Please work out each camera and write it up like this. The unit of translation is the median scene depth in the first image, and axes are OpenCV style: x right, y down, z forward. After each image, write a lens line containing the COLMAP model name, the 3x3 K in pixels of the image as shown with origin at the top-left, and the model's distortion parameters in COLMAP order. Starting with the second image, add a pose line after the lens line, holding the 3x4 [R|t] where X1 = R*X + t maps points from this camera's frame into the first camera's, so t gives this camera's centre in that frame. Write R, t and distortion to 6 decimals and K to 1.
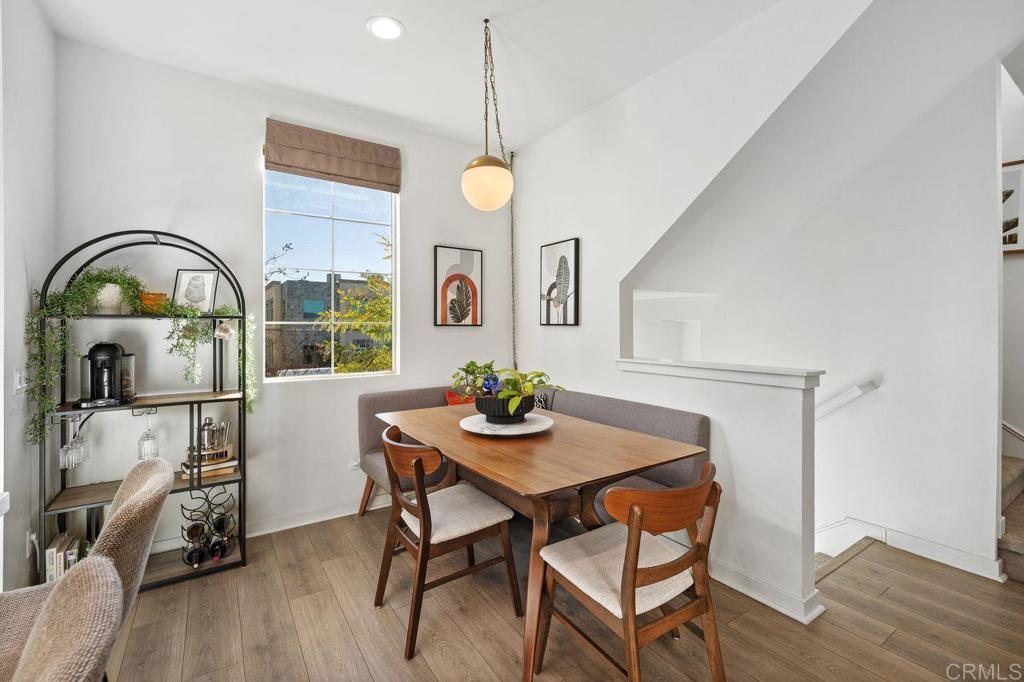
lens RADIAL K [[443.5, 0, 507.0], [0, 443.5, 320.9], [0, 0, 1]] dist [0.002619, 0.000409]
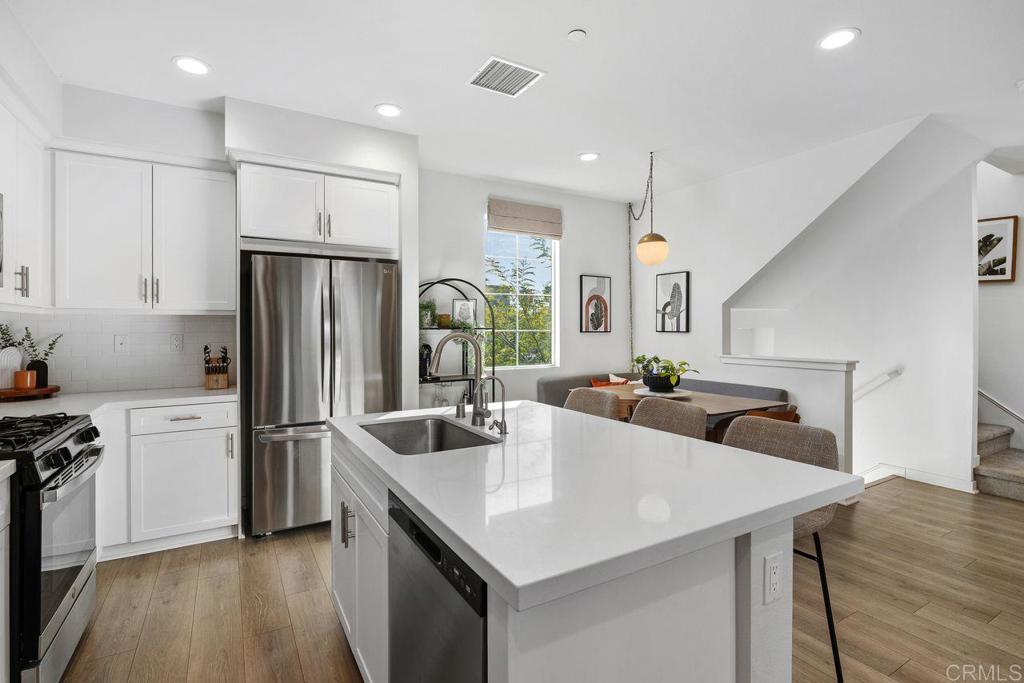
lens RADIAL K [[488.1, 0, 512.2], [0, 488.1, 320.6], [0, 0, 1]] dist [-0.000757, 0.001507]
pose [[0.998891, -0.000336, -0.047071, -0.330077], [0.000023, 0.999978, -0.006665, -0.016838], [0.047072, 0.006656, 0.998869, -0.592647]]
